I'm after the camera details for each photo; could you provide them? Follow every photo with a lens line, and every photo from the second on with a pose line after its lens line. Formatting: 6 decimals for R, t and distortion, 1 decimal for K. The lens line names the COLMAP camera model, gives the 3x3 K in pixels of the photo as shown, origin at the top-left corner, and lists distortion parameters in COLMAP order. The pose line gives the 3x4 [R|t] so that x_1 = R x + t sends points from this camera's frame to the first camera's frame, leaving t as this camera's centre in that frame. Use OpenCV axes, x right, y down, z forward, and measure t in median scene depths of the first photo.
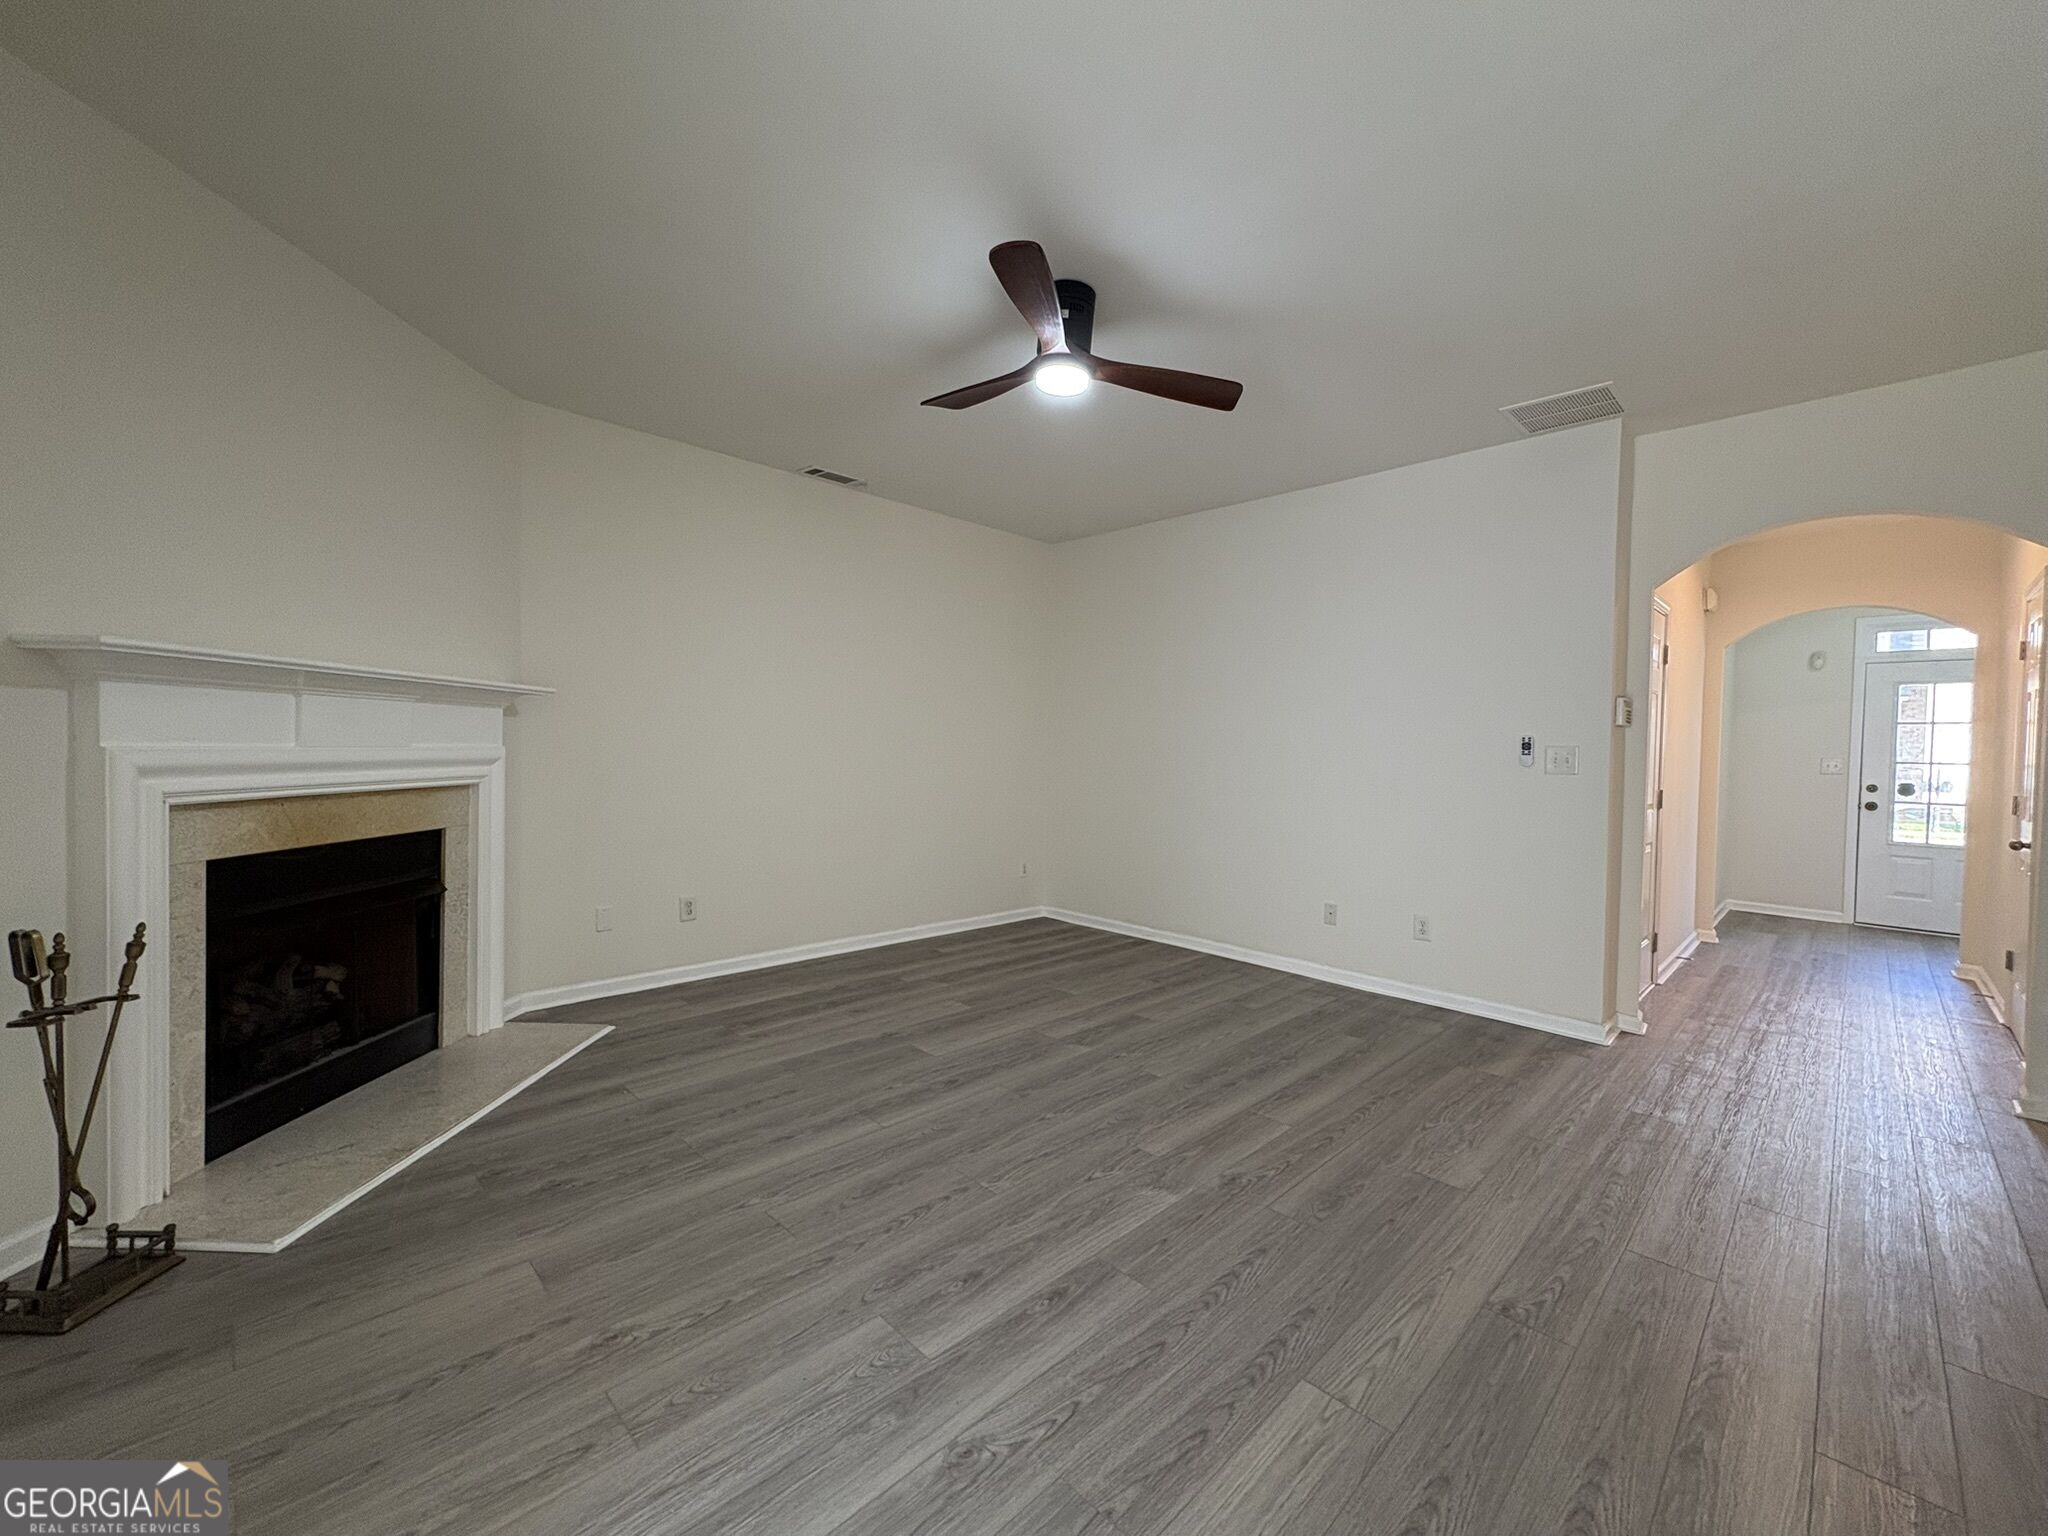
lens RADIAL K [[823.6, 0, 1022.6], [0, 823.6, 761.1], [0, 0, 1]] dist [0.000572, 0.000009]
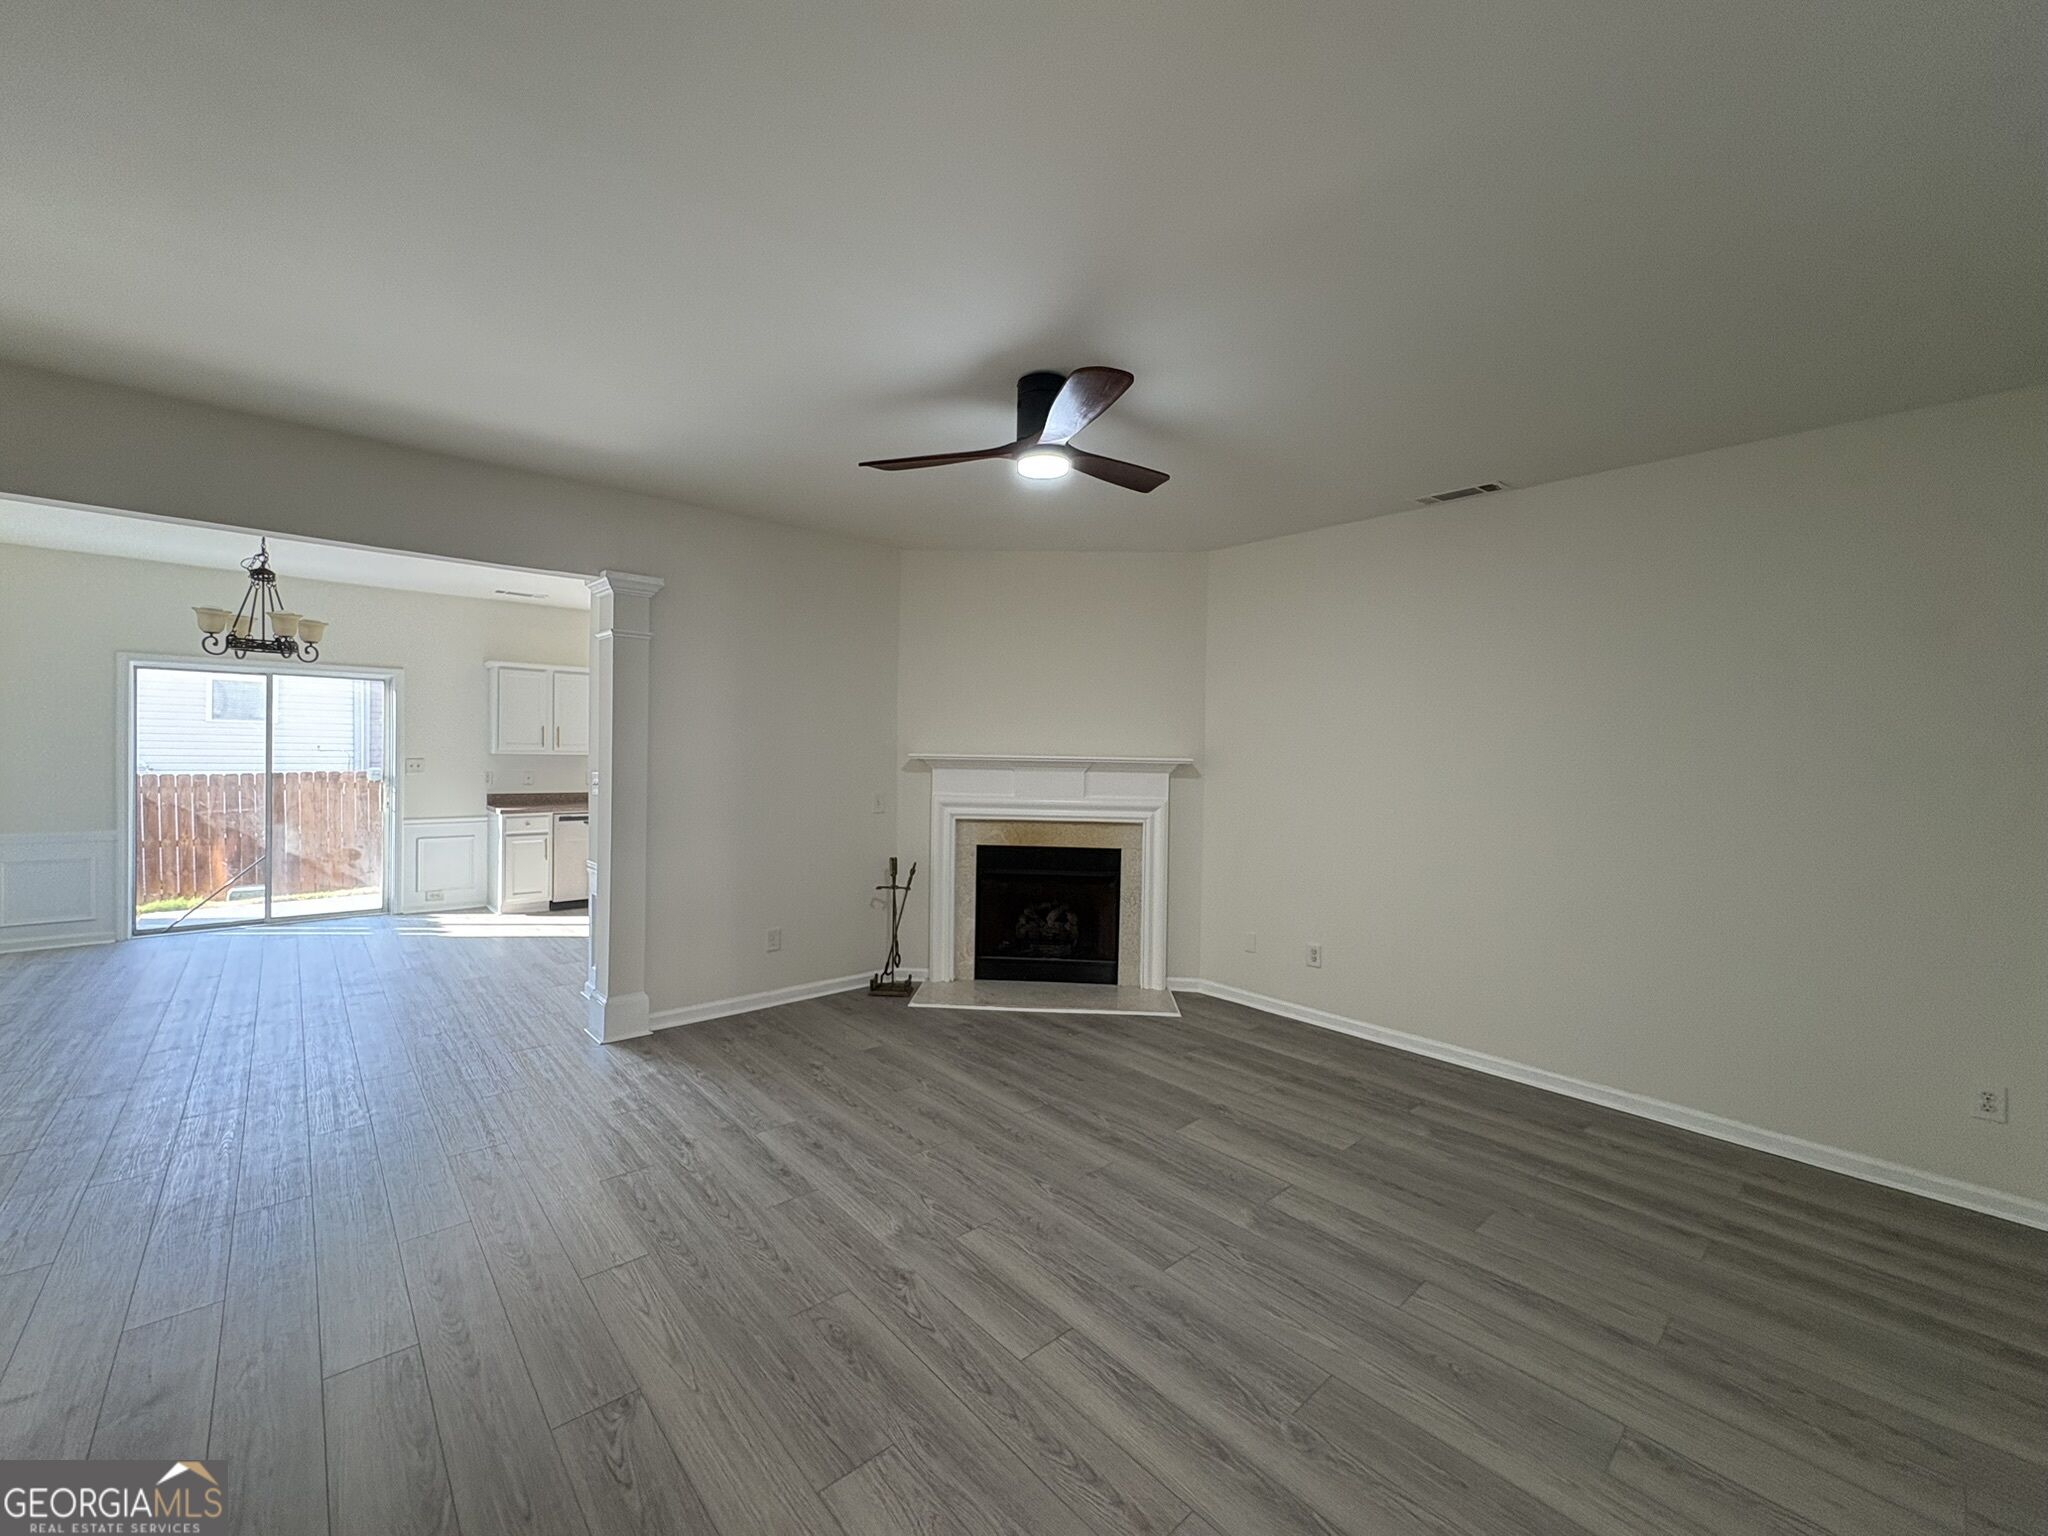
lens RADIAL K [[823.6, 0, 1022.6], [0, 823.6, 761.1], [0, 0, 1]] dist [0.000572, 0.000009]
pose [[-0.049274, -0.011538, -0.998719, 1.000824], [-0.037256, 0.999259, -0.009706, -0.073159], [0.998090, 0.036730, -0.049667, 0.960740]]
